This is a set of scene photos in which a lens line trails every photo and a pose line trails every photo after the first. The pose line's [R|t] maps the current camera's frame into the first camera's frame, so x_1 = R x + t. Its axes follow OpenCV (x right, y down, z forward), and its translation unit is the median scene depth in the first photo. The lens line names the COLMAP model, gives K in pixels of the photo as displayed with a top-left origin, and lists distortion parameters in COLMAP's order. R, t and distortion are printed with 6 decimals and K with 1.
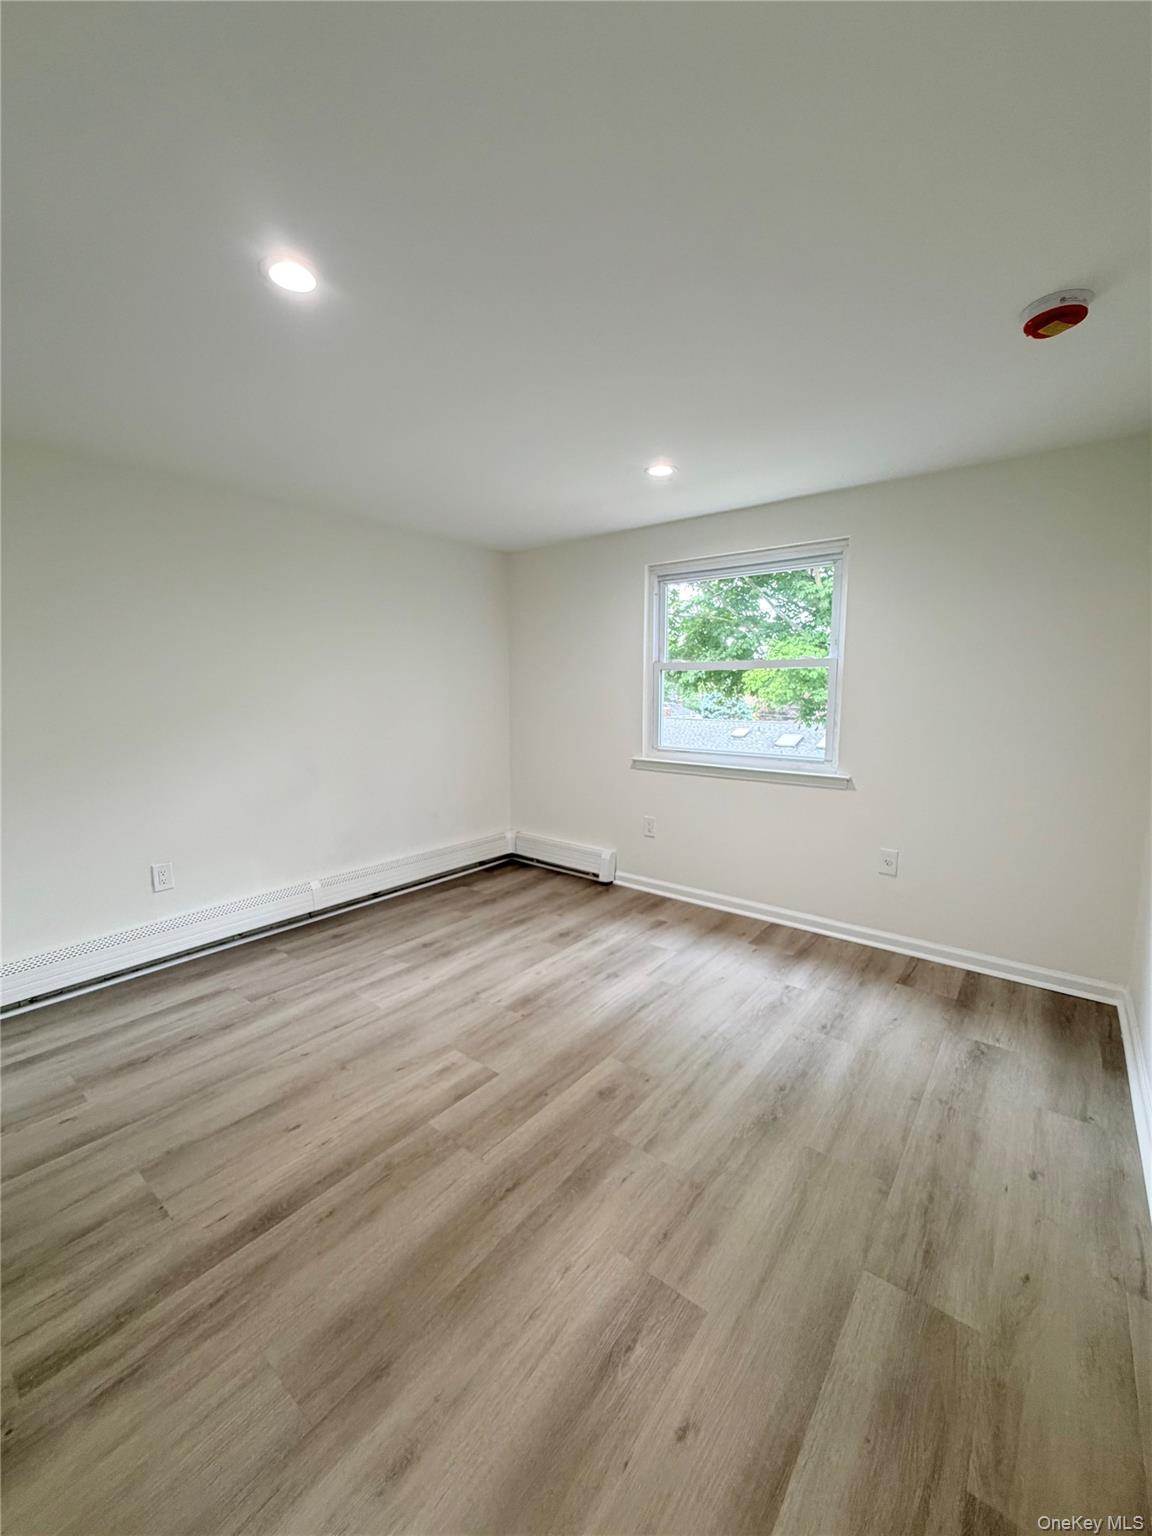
lens RADIAL K [[606.7, 0, 576.0], [0, 606.7, 768.0], [0, 0, 1]] dist [0.000426, -0.000026]
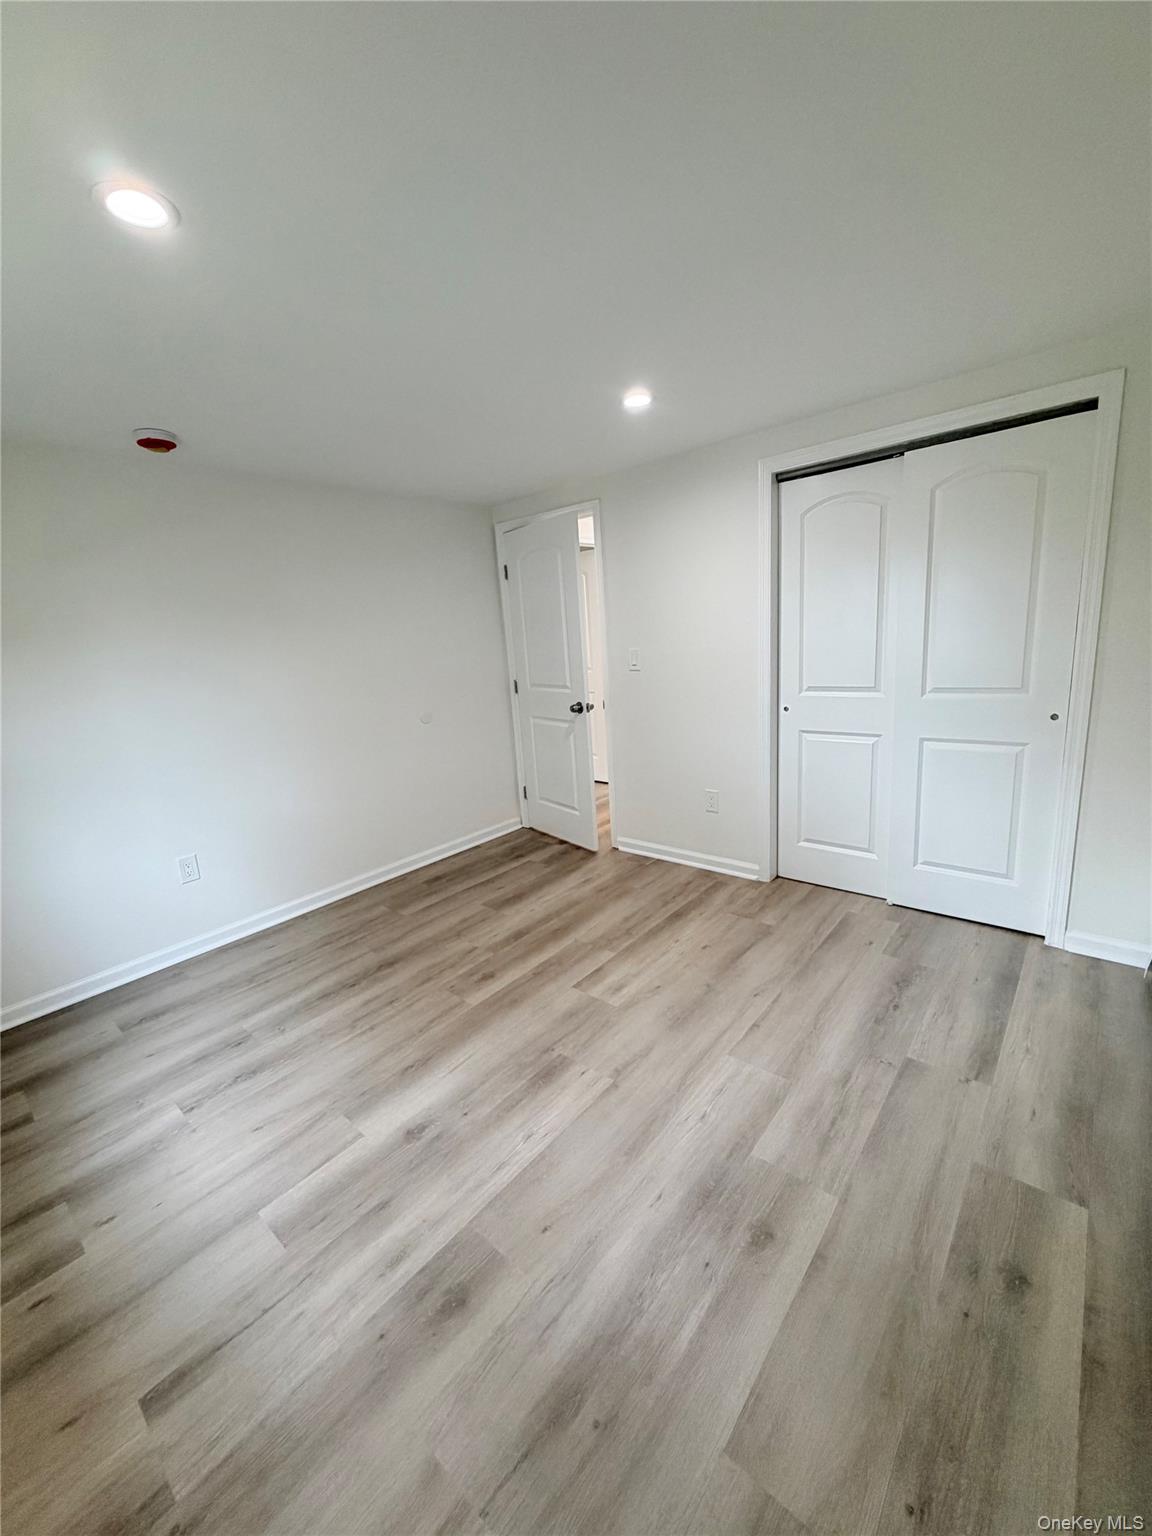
lens RADIAL K [[606.7, 0, 576.0], [0, 606.7, 768.0], [0, 0, 1]] dist [0.000426, -0.000026]
pose [[-0.996639, 0.059912, 0.055877, -0.193027], [0.075552, 0.935889, 0.344097, -0.259614], [-0.031679, 0.347162, -0.937270, 1.668173]]
